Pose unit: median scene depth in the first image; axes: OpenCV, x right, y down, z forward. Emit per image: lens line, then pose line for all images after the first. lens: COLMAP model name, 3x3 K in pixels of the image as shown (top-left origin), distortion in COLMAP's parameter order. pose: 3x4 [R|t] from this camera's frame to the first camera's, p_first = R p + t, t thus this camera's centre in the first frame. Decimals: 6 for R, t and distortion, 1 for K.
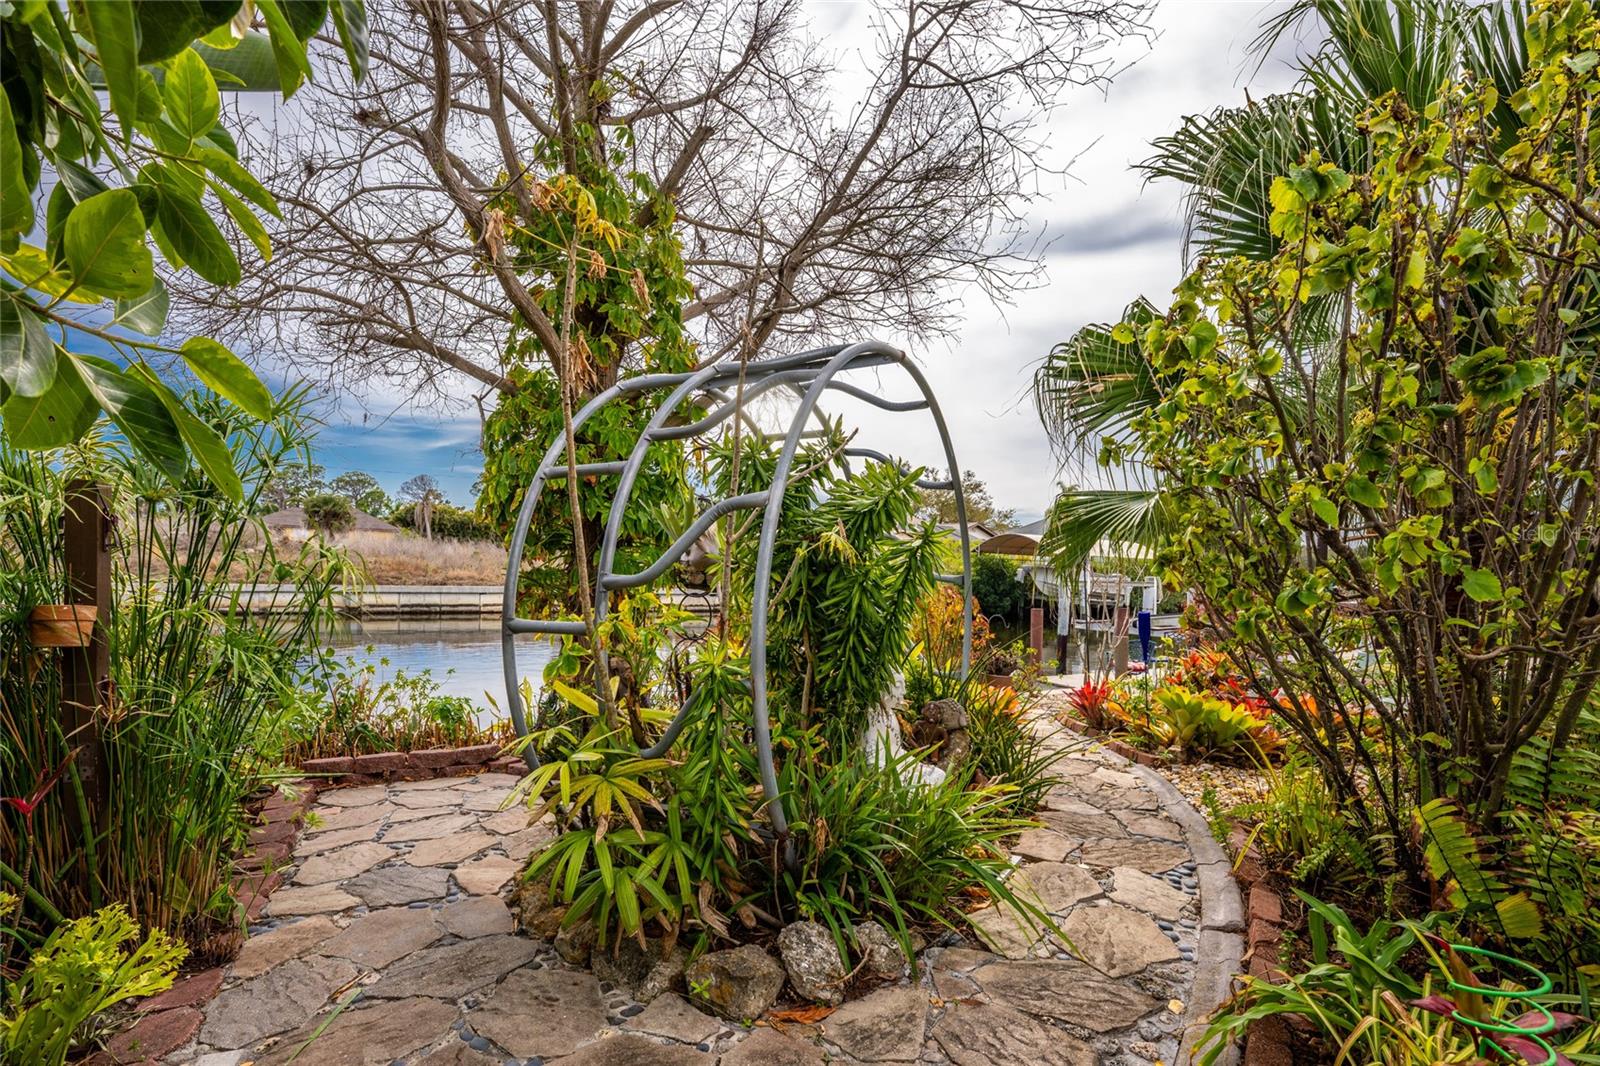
lens RADIAL K [[647.7, 0, 800.0], [0, 647.7, 533.0], [0, 0, 1]] dist [-0.034415, 0.000096]
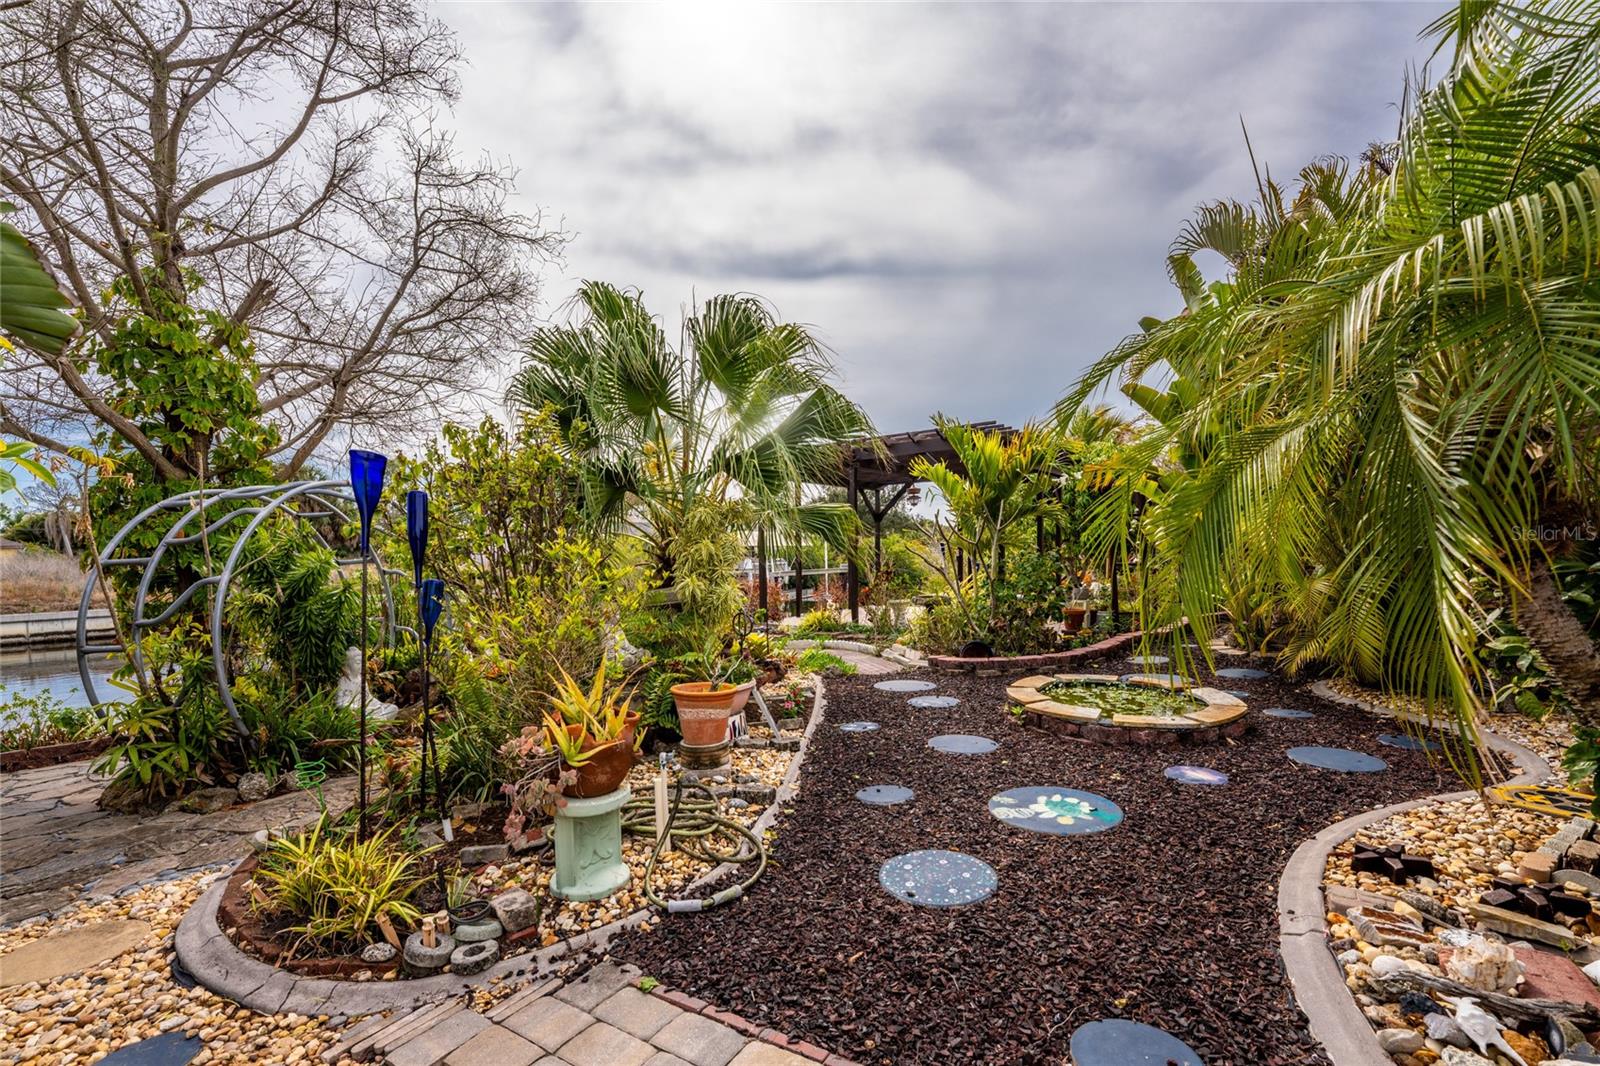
lens RADIAL K [[636.0, 0, 797.7], [0, 636.0, 546.9], [0, 0, 1]] dist [-0.027494, 0.000226]
pose [[0.941709, -0.045196, 0.333379, 0.412231], [0.029697, 0.998234, 0.051443, -0.081841], [-0.335116, -0.038543, 0.941388, -0.597814]]
